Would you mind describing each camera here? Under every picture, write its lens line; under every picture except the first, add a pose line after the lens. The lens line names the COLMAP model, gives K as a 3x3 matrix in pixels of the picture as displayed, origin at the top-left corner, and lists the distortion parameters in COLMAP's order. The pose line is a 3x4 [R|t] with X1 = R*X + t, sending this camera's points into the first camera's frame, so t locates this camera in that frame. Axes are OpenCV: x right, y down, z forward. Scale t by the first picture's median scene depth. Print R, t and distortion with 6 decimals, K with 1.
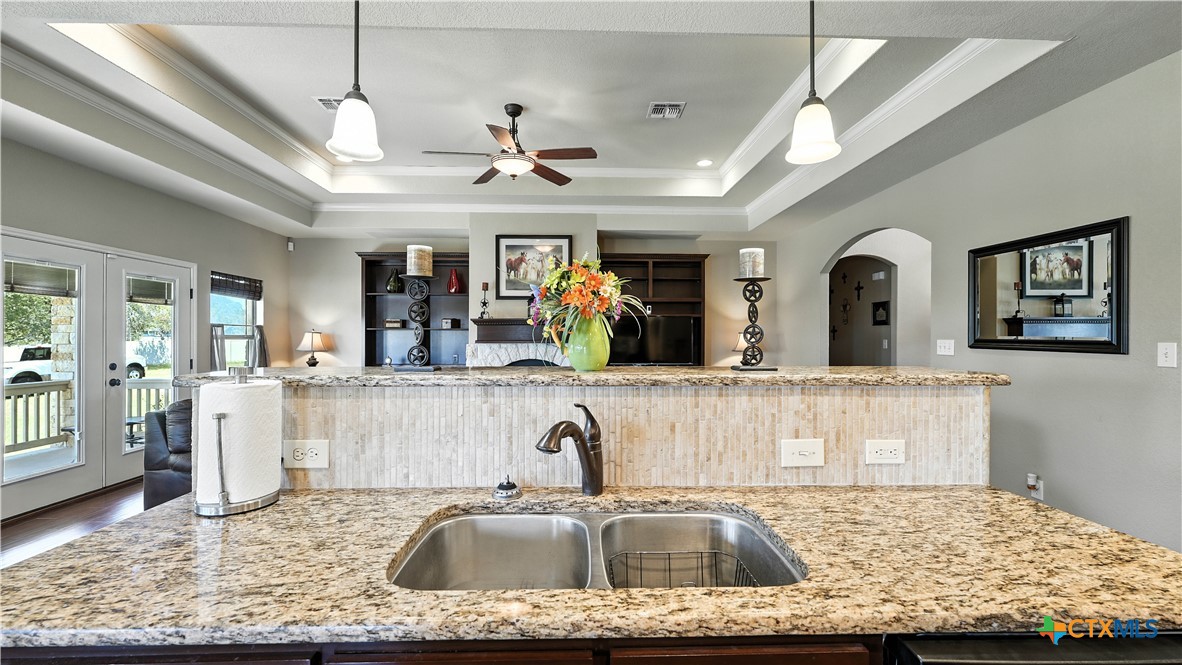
lens RADIAL K [[484.3, 0, 590.3], [0, 484.3, 336.3], [0, 0, 1]] dist [0.000944, 0.000082]
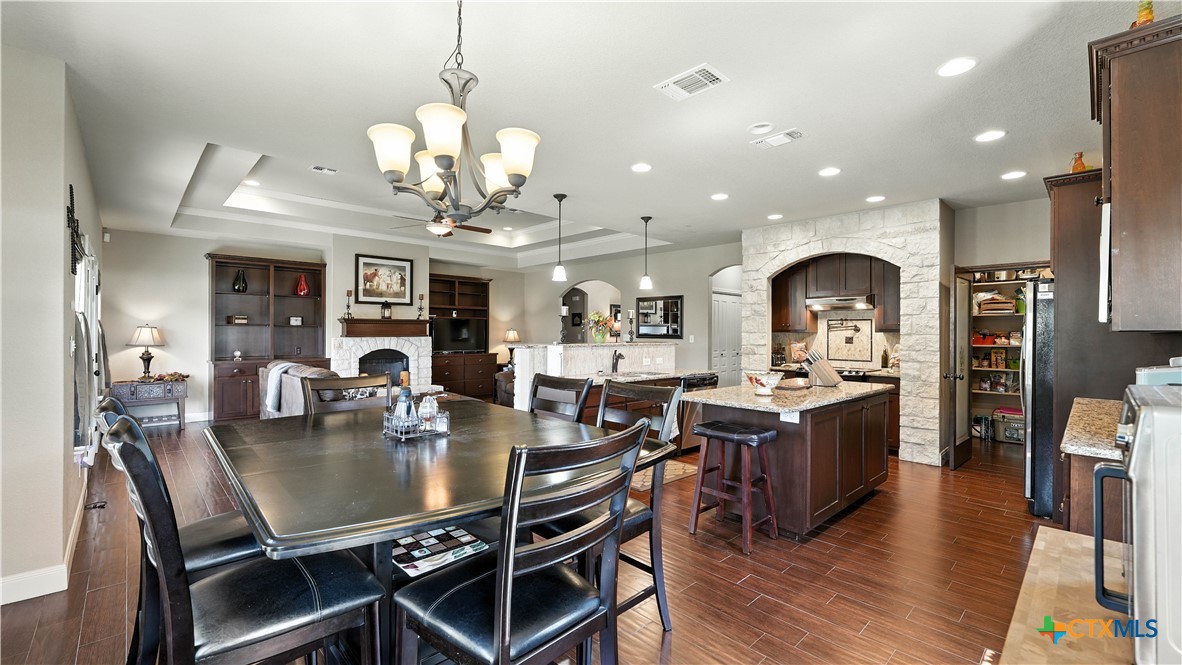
lens RADIAL K [[488.3, 0, 591.3], [0, 488.3, 331.3], [0, 0, 1]] dist [0.001305, 0.000153]
pose [[0.745073, 0.004162, 0.666970, -0.595579], [-0.004458, 0.999989, -0.001260, -0.002753], [-0.666968, -0.002034, 0.745084, -0.396233]]
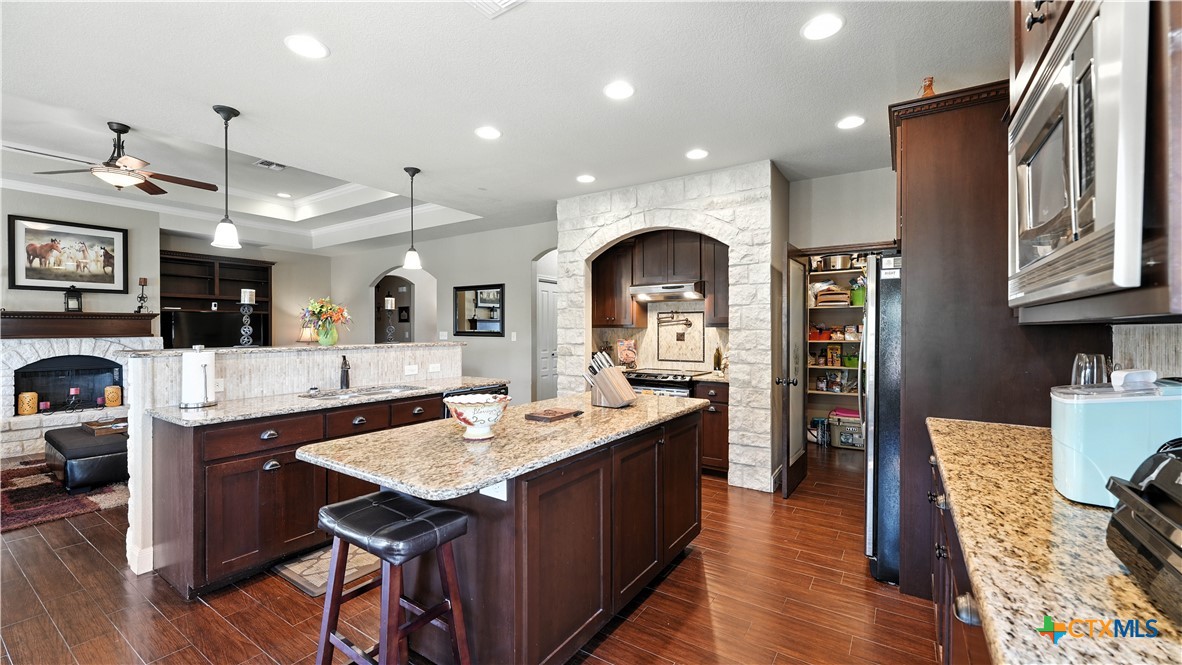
lens RADIAL K [[476.8, 0, 591.0], [0, 476.8, 332.5], [0, 0, 1]] dist [0.000352, 0.000182]
pose [[0.579176, -0.007922, 0.815164, -0.288507], [0.001889, 0.999963, 0.008376, -0.002577], [-0.815200, -0.003312, 0.579170, -0.351112]]
